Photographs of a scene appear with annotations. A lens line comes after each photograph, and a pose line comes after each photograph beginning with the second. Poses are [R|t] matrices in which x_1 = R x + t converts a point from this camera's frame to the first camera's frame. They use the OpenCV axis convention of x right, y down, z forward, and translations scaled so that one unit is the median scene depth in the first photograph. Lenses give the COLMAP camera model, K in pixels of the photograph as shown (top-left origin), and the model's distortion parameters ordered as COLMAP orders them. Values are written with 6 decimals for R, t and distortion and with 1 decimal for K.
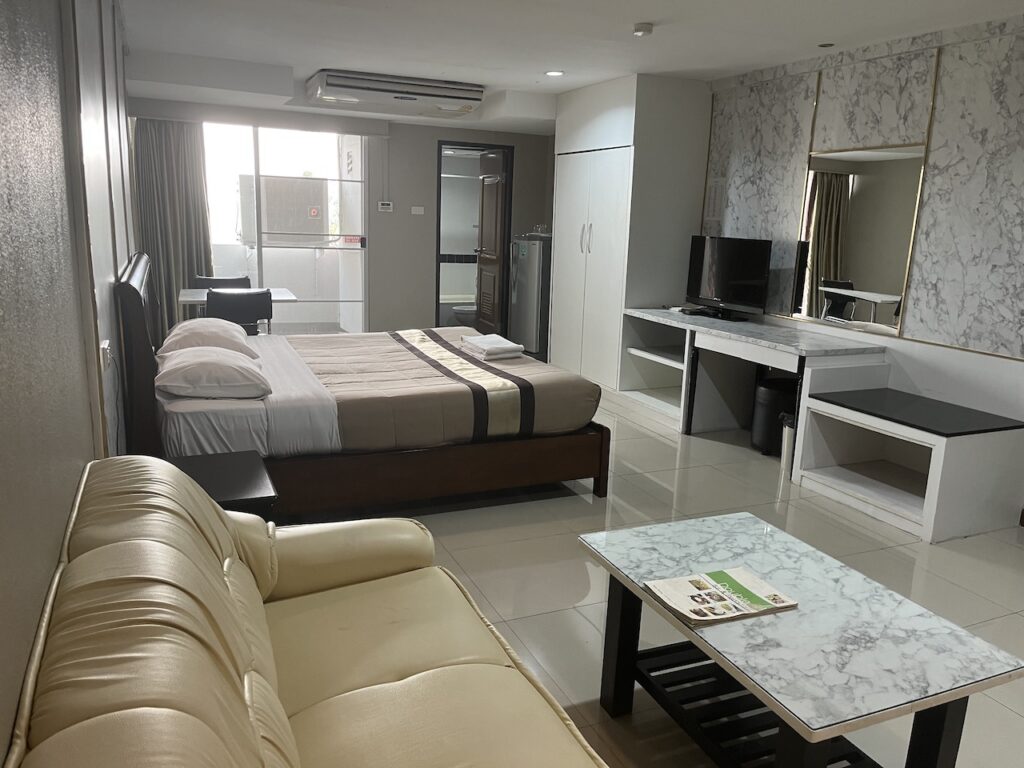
lens RADIAL K [[782.0, 0, 514.1], [0, 782.0, 386.6], [0, 0, 1]] dist [0.066304, -0.089161]
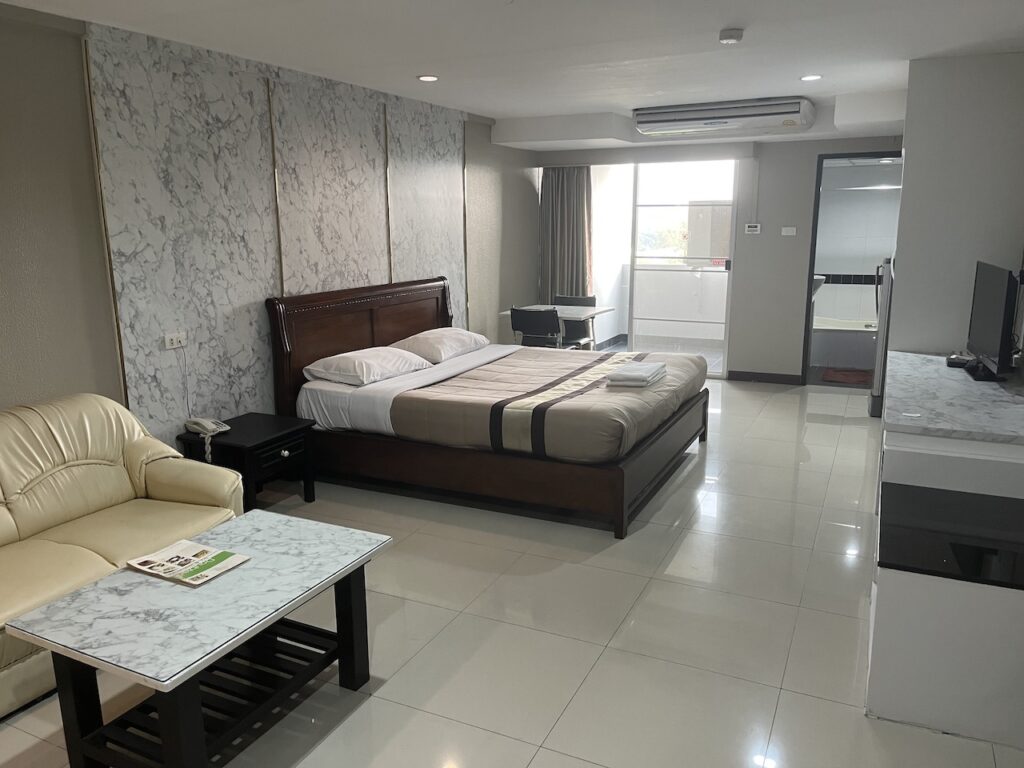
lens RADIAL K [[782.0, 0, 514.1], [0, 782.0, 386.6], [0, 0, 1]] dist [0.066304, -0.089161]
pose [[0.646376, 0.122522, -0.753118, 0.892333], [-0.134627, 0.989852, 0.045490, -0.084391], [0.751049, 0.071986, 0.656311, 0.316392]]
